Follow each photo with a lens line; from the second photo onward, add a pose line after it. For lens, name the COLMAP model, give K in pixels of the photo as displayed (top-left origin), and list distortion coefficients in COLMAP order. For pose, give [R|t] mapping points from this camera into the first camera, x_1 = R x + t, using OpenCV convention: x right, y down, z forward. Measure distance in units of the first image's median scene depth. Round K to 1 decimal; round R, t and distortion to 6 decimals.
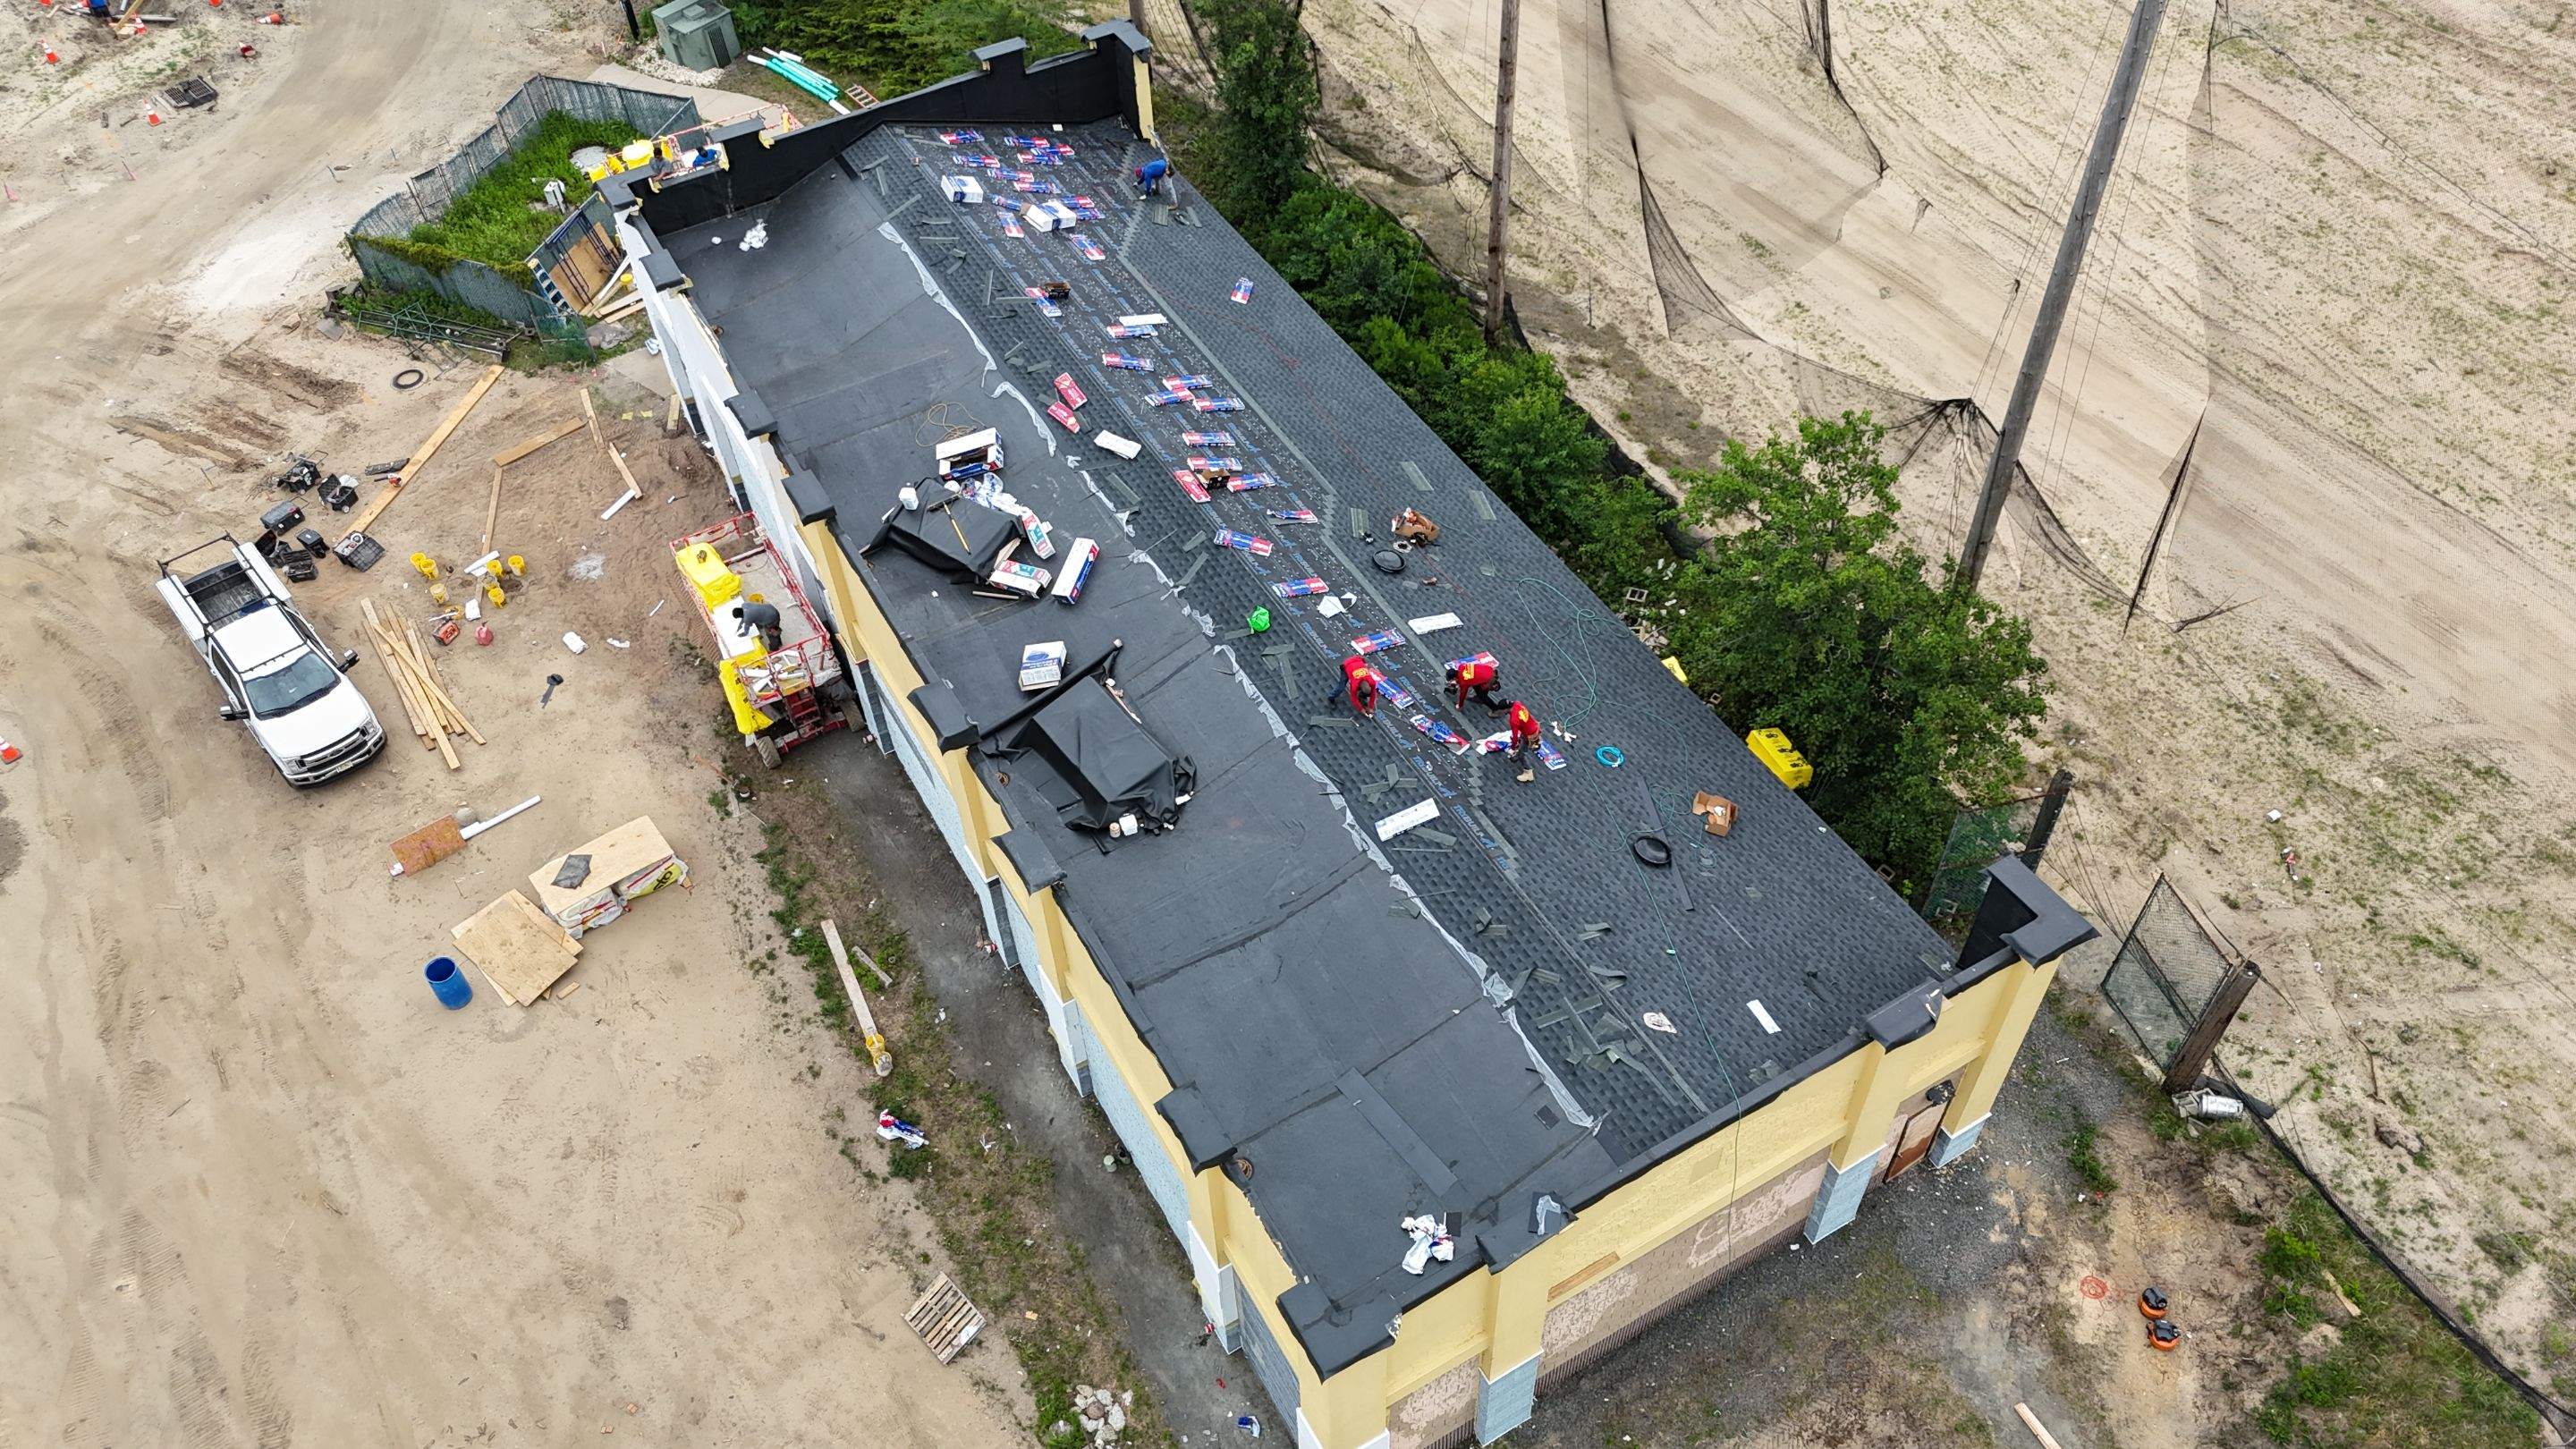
lens RADIAL K [[1934.2, 0, 1288.0], [0, 1934.2, 724.5], [0, 0, 1]] dist [0.053489, -0.038605]
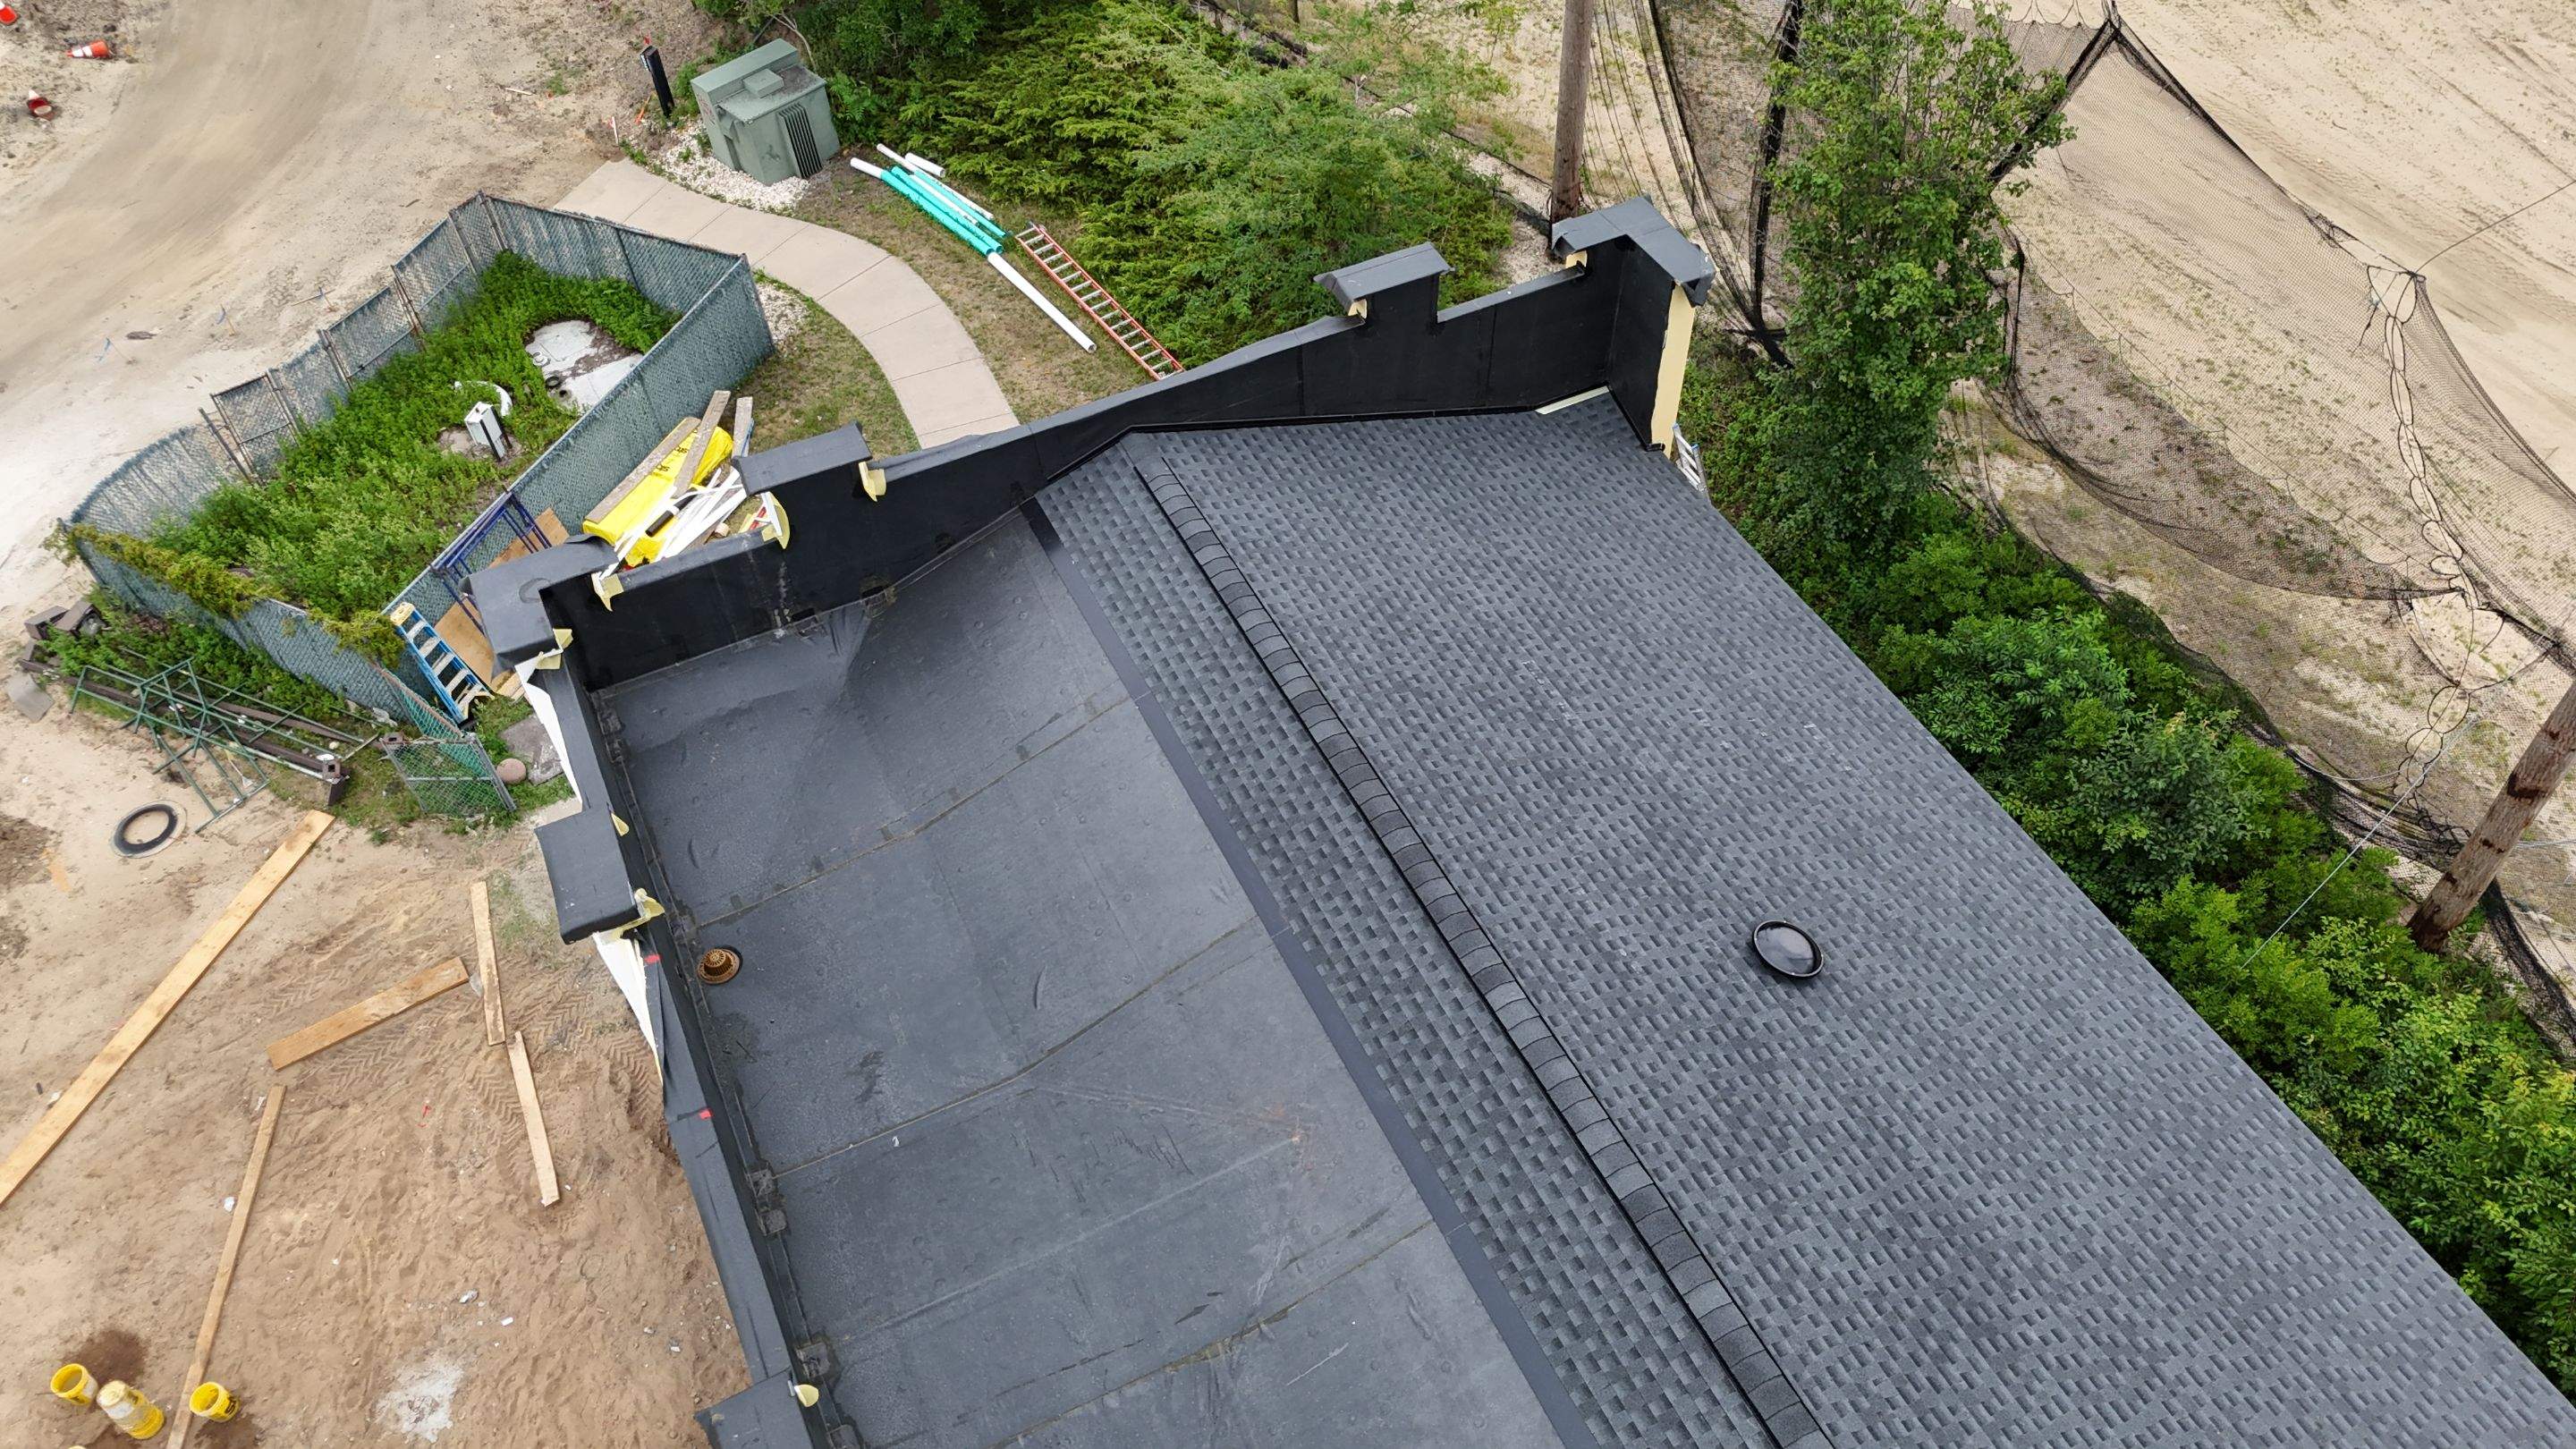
lens RADIAL K [[1934.2, 0, 1288.0], [0, 1934.2, 724.5], [0, 0, 1]] dist [0.053489, -0.038605]
pose [[0.997661, 0.055784, -0.039512, -0.120131], [-0.055185, 0.998346, 0.016092, -0.200748], [0.040345, -0.013874, 0.999089, 0.443919]]
